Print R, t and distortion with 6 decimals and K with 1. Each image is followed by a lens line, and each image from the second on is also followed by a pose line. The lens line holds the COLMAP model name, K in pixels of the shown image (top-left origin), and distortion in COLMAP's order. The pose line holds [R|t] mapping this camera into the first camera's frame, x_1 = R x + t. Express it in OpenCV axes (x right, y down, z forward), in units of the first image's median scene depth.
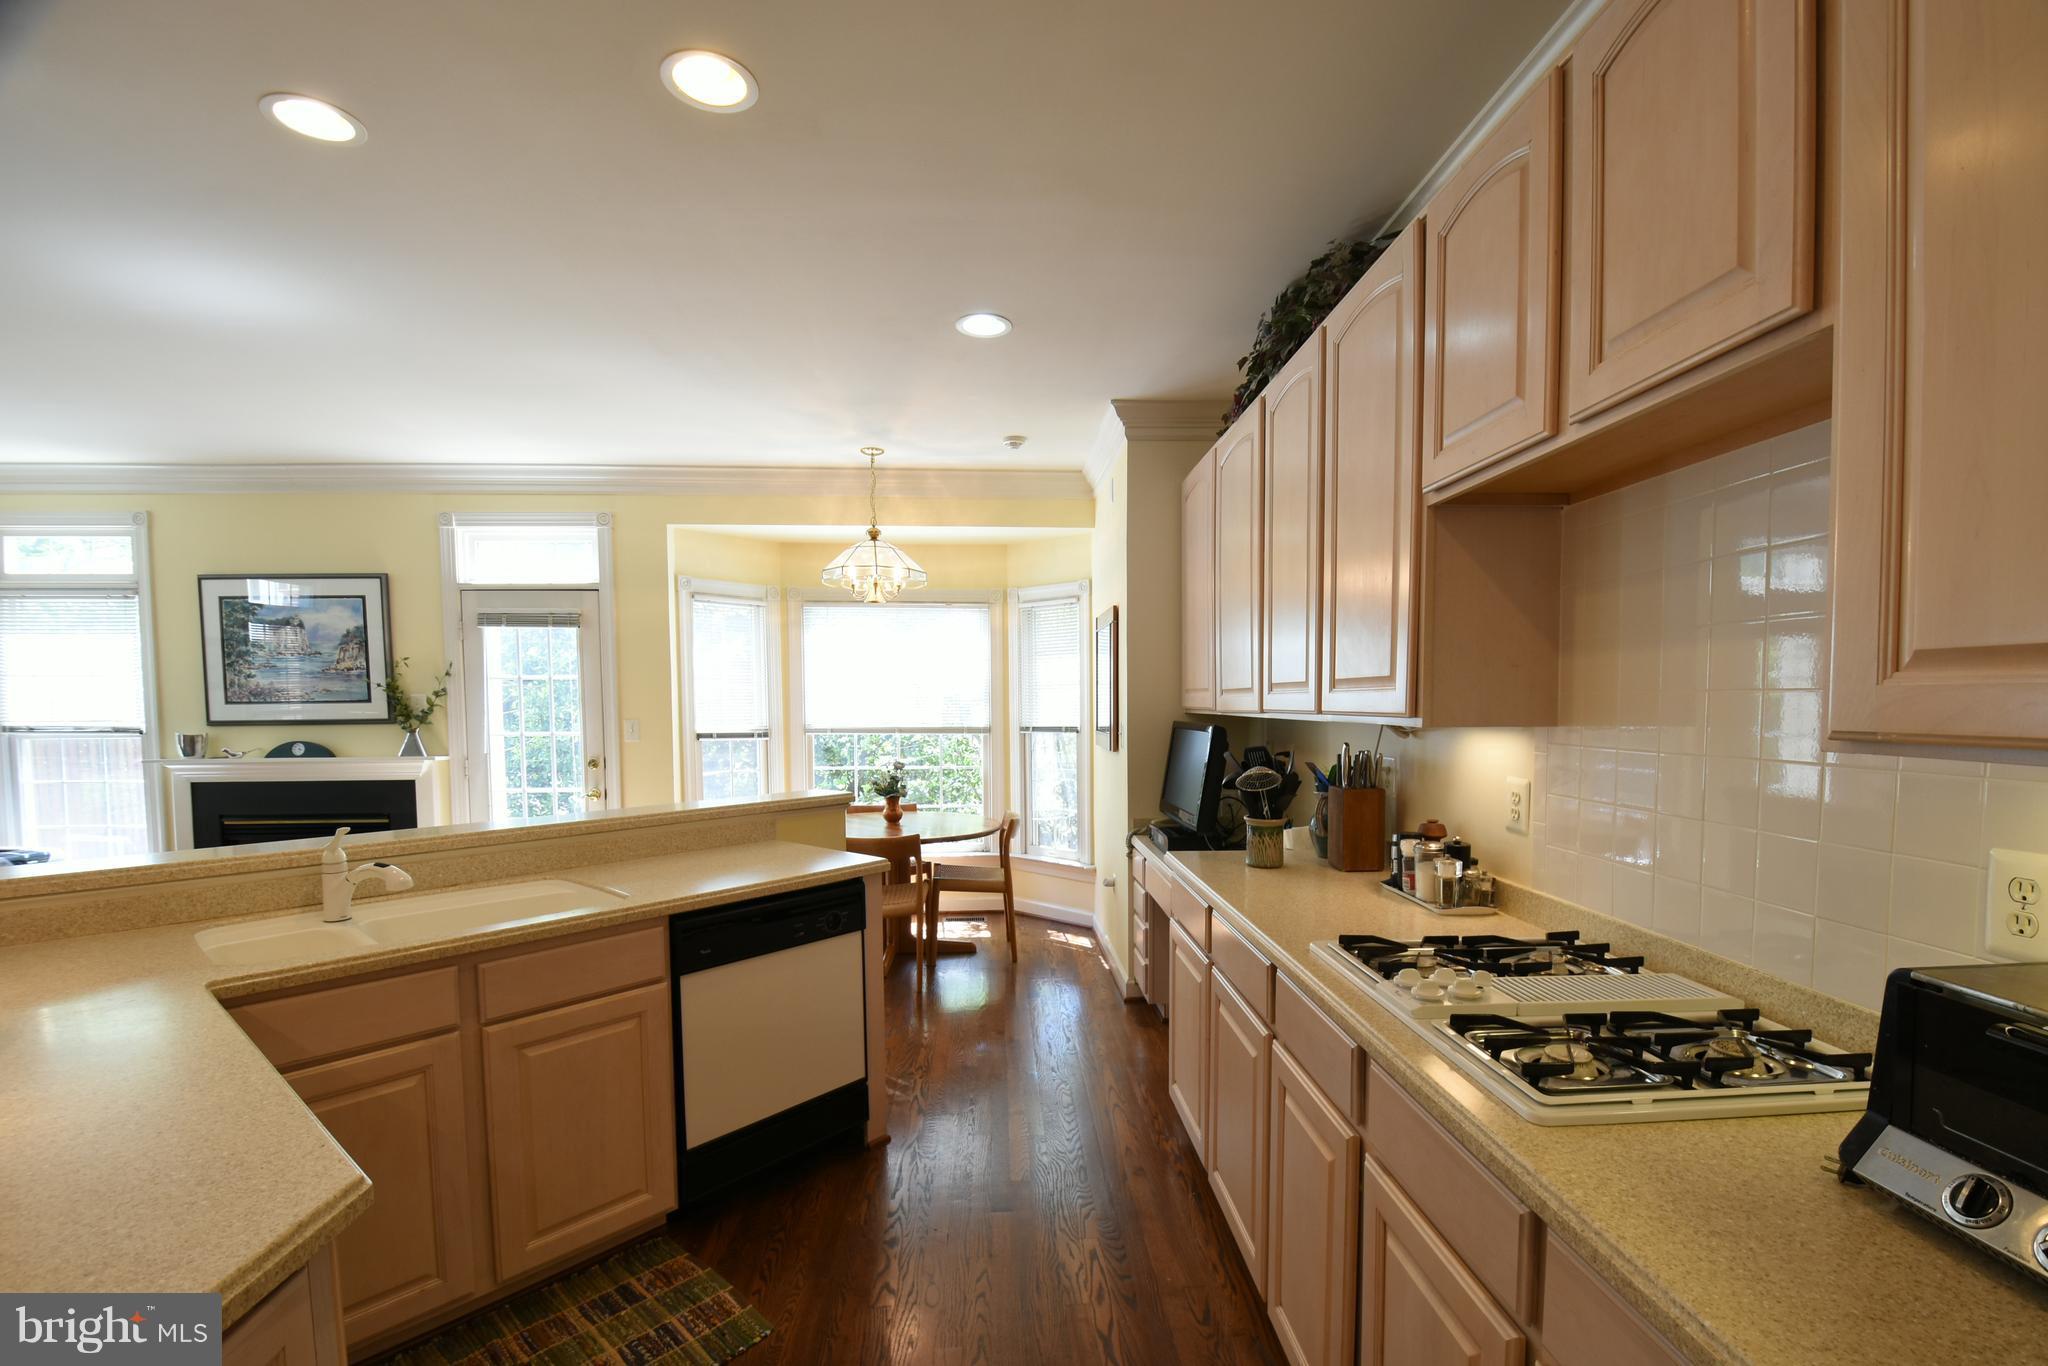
lens RADIAL K [[895.2, 0, 1050.9], [0, 895.2, 749.8], [0, 0, 1]] dist [0.016566, -0.023543]
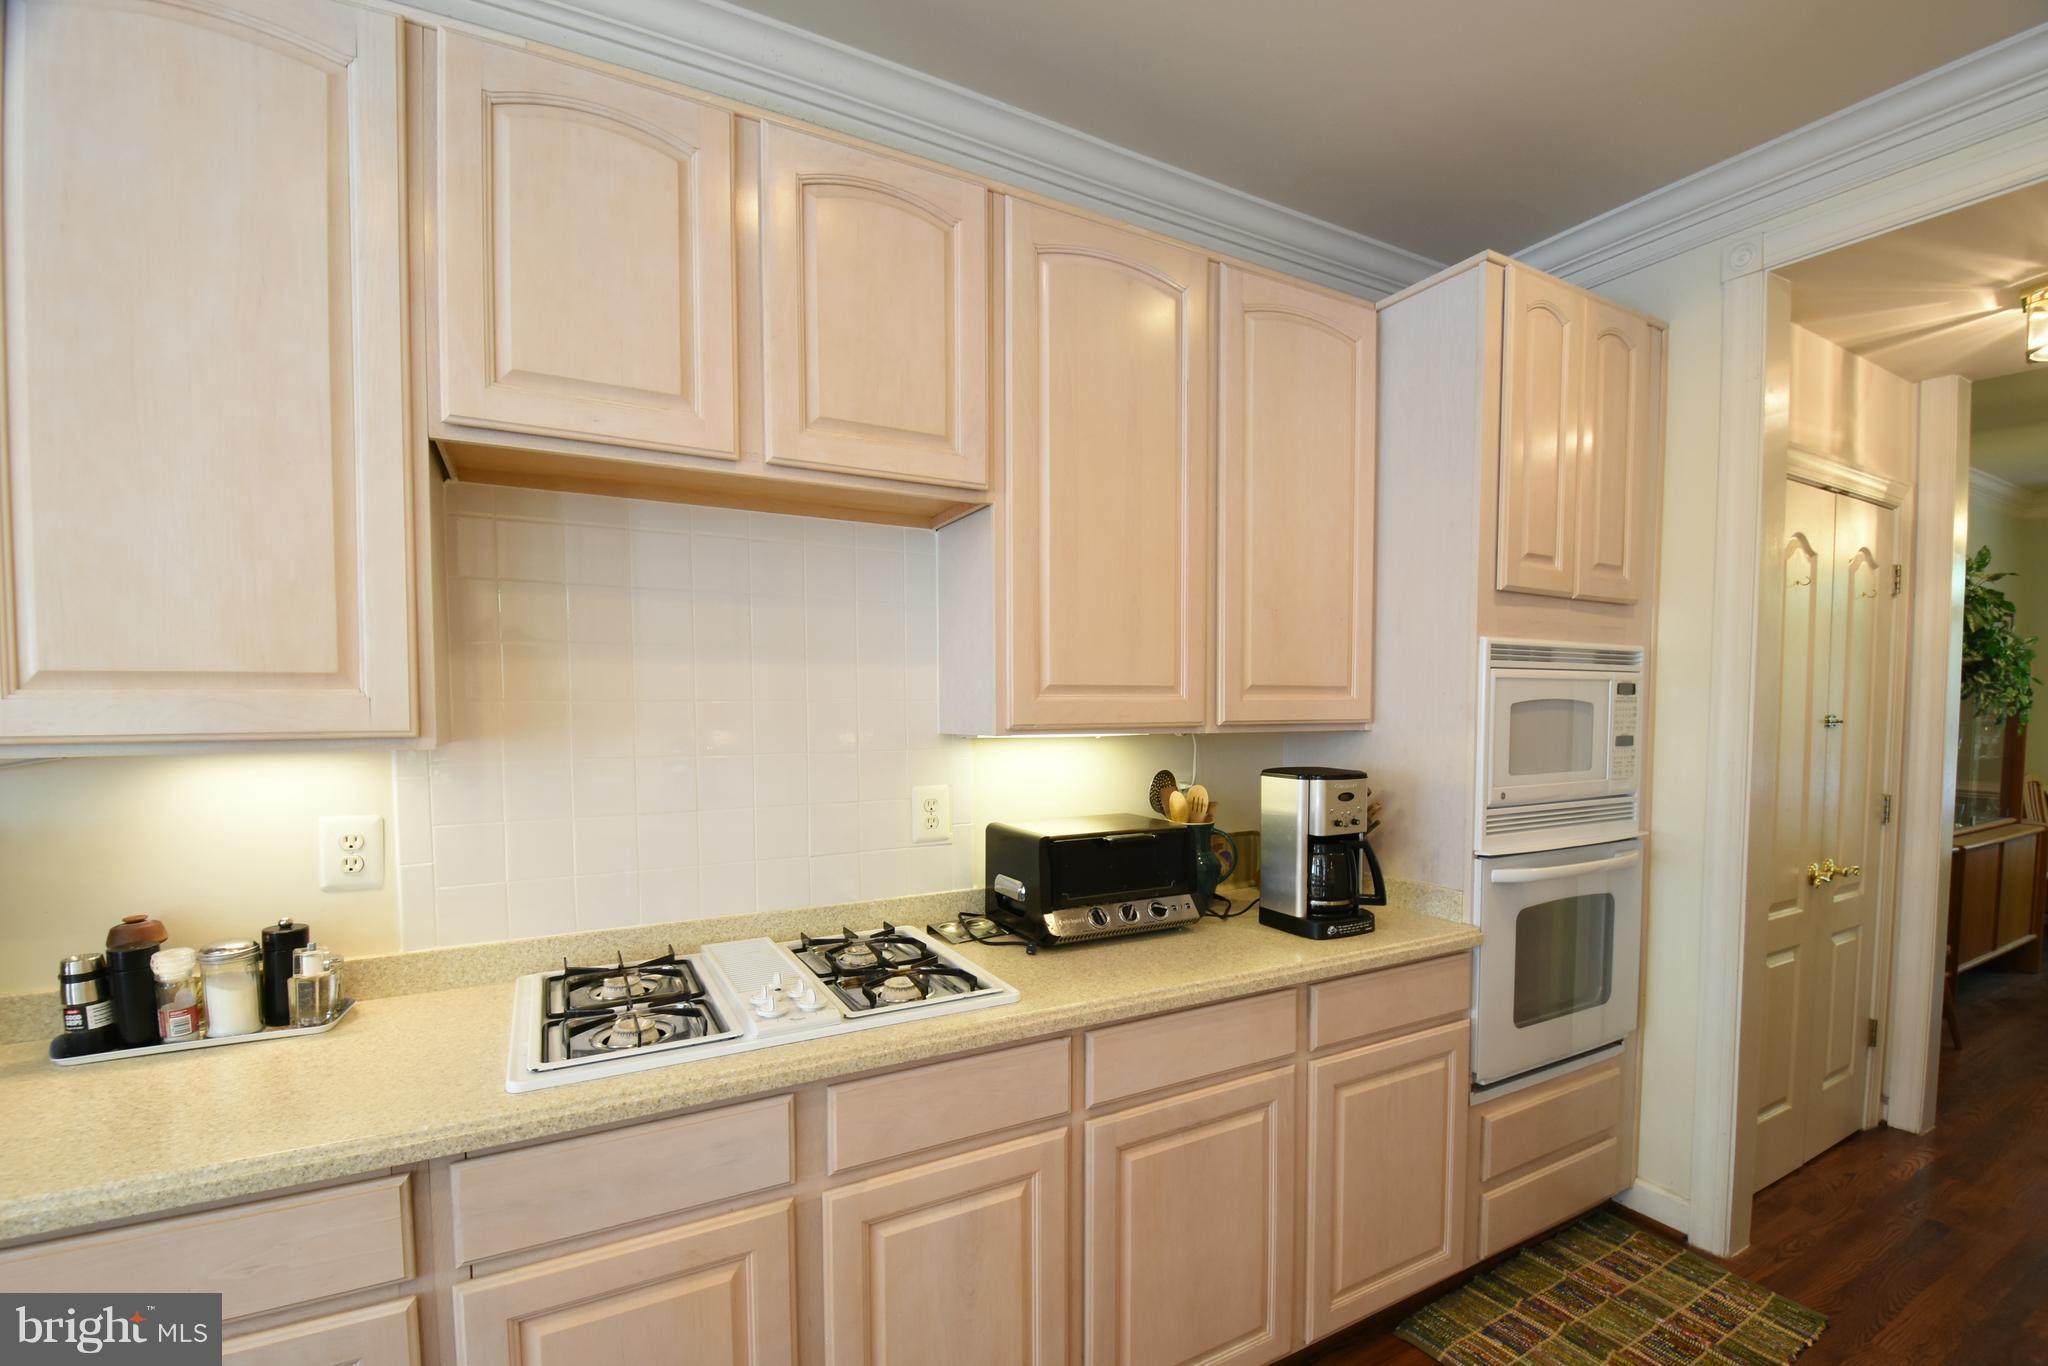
lens RADIAL K [[895.2, 0, 1050.9], [0, 895.2, 749.8], [0, 0, 1]] dist [0.016566, -0.023543]
pose [[-0.430505, -0.033743, 0.901957, -0.456605], [0.057090, 0.996282, 0.064522, -0.043888], [-0.900781, 0.079270, -0.426977, 0.896505]]
